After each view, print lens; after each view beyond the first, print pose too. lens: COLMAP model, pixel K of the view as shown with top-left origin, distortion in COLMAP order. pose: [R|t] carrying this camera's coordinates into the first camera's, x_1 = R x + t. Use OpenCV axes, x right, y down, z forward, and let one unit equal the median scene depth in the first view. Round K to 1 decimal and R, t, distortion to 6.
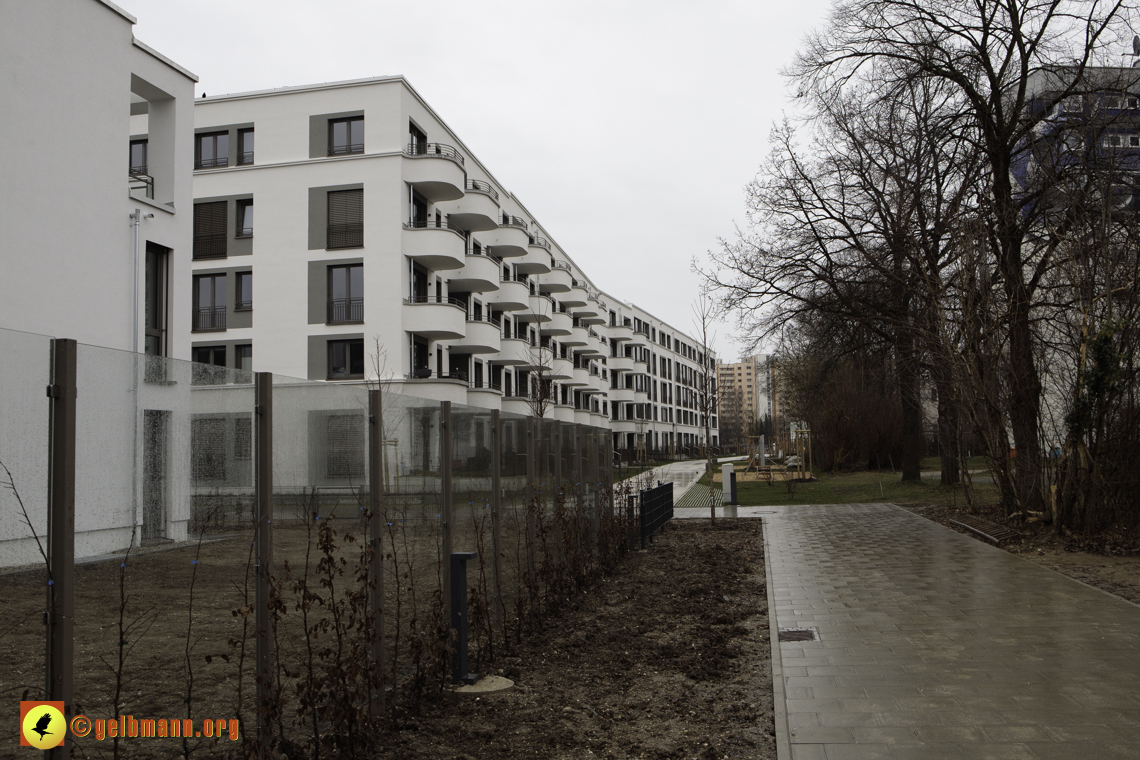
lens RADIAL K [[1069.5, 0, 570.6], [0, 1069.5, 380.7], [0, 0, 1]] dist [0.021373, 0.000000]
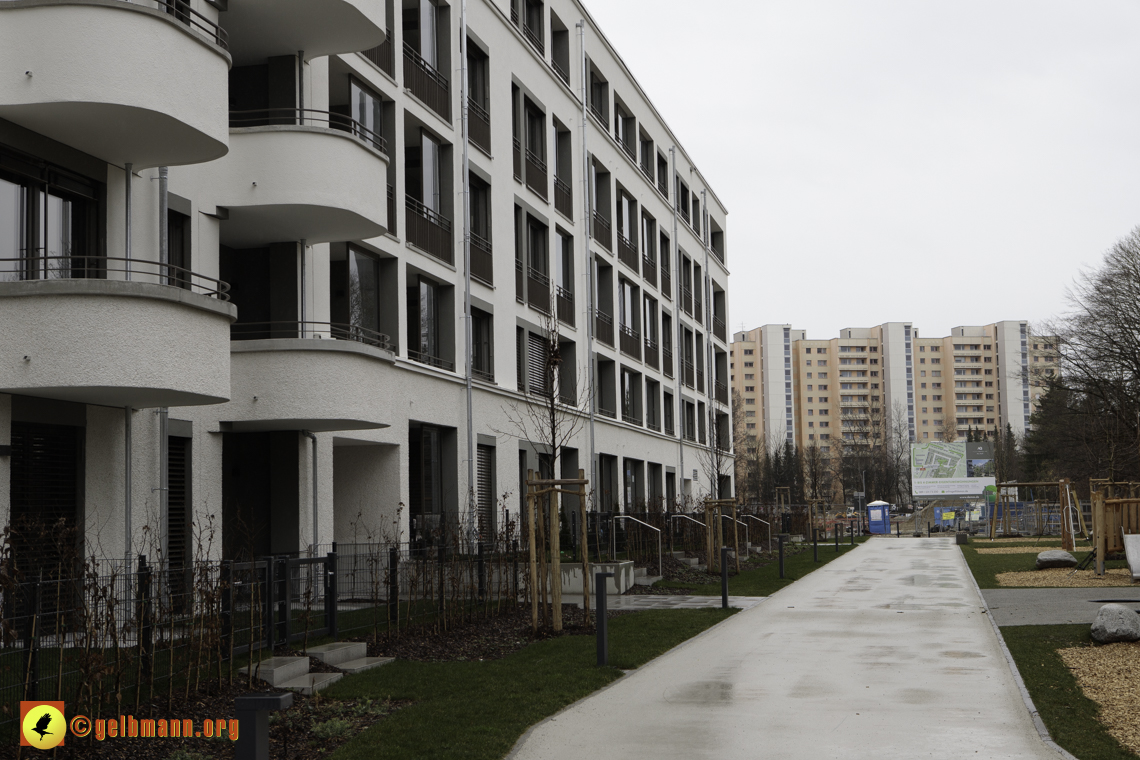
lens RADIAL K [[1721.0, 0, 570.2], [0, 1721.0, 379.3], [0, 0, 1]] dist [0.001353, 0.000000]
pose [[0.997128, -0.004272, 0.075610, 0.062265], [0.005286, 0.999899, -0.013212, 0.035362], [-0.075546, 0.013574, 0.997050, 0.593606]]
